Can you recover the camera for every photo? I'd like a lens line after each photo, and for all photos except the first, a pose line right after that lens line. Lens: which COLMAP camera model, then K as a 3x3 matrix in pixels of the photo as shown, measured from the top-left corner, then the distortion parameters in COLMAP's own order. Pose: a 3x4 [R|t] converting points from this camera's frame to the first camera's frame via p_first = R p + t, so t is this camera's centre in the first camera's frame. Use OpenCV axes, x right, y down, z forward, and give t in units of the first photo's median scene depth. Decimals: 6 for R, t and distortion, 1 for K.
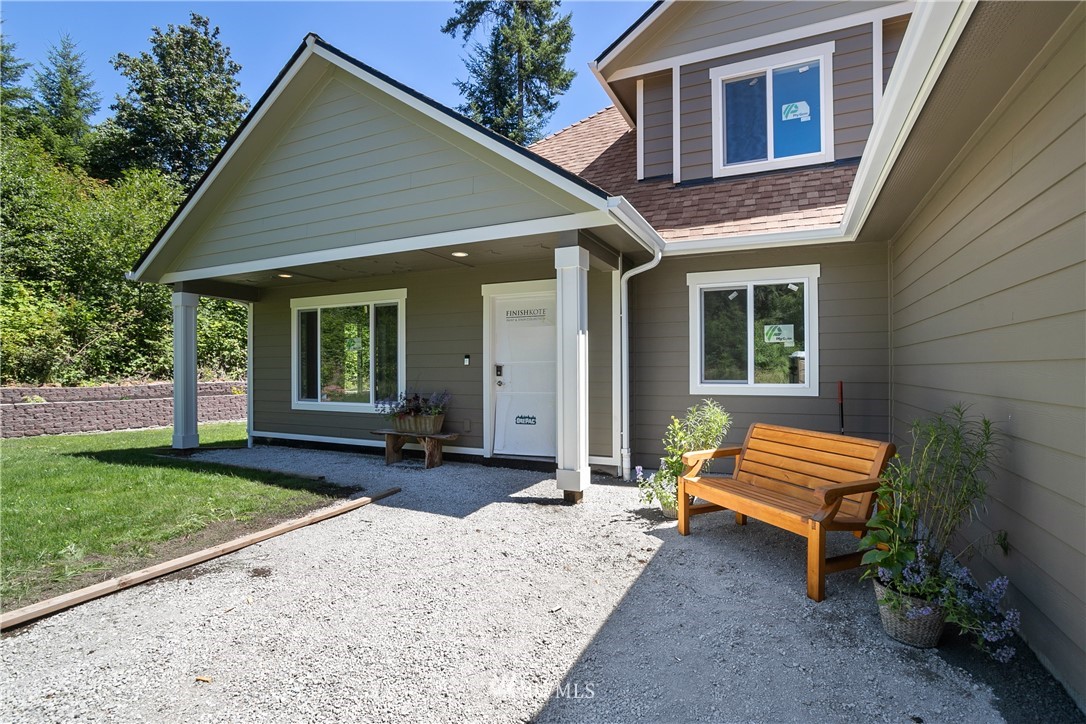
lens RADIAL K [[531.5, 0, 545.0], [0, 531.5, 367.5], [0, 0, 1]] dist [-0.064123, 0.033239]
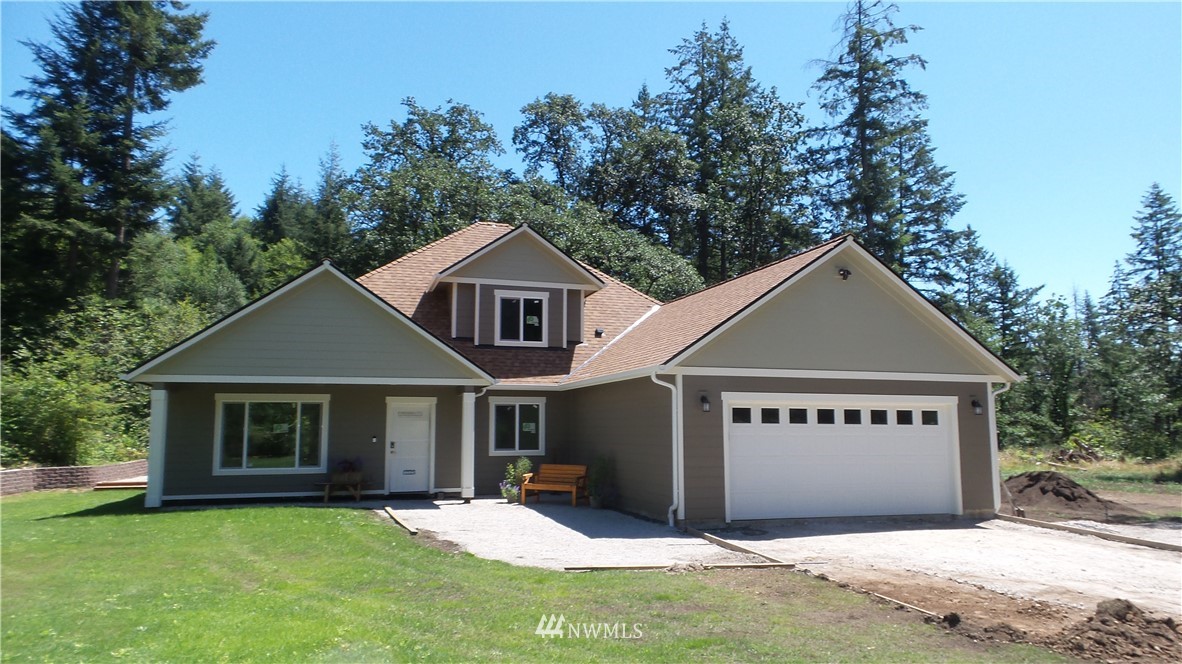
lens RADIAL K [[830.7, 0, 591.0], [0, 830.7, 332.0], [0, 0, 1]] dist [0.025835, -0.000019]
pose [[0.736225, 0.082725, 0.671662, -1.586141], [-0.003877, 0.993000, -0.118053, -0.045925], [-0.676726, 0.084309, 0.731392, -1.608616]]
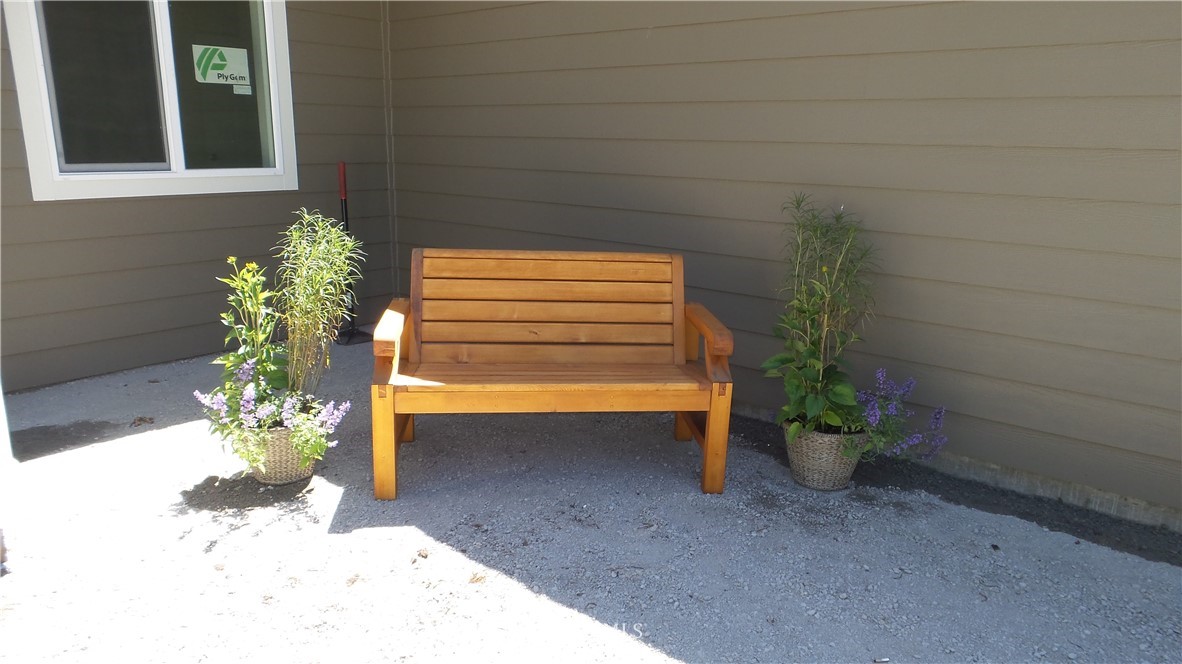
lens RADIAL K [[822.9, 0, 614.6], [0, 822.9, 330.7], [0, 0, 1]] dist [-0.000817, -0.000784]
pose [[0.251111, -0.215872, 0.943579, -0.224710], [-0.019602, 0.973480, 0.227930, -0.004556], [-0.967760, -0.075732, 0.240220, 0.395350]]
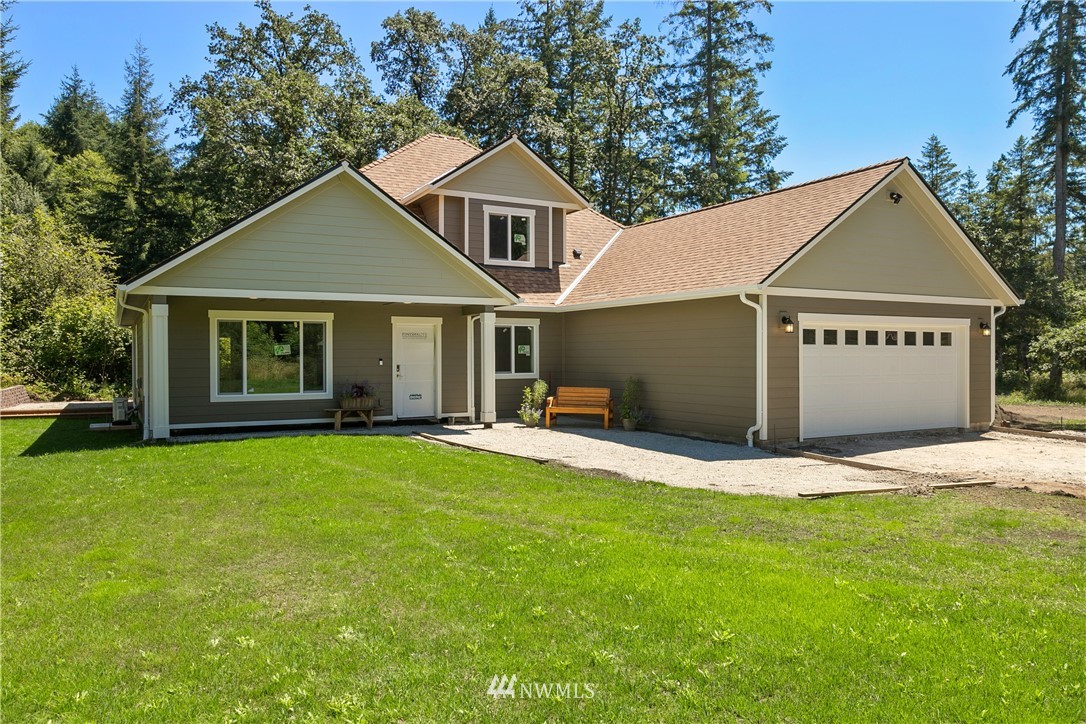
lens RADIAL K [[776.4, 0, 532.2], [0, 776.4, 351.2], [0, 0, 1]] dist [0.031604, 0.040666]
pose [[0.599339, 0.004879, 0.800480, -1.885827], [-0.001728, 0.999987, -0.004802, -0.038127], [-0.800493, 0.001495, 0.599340, -0.844374]]
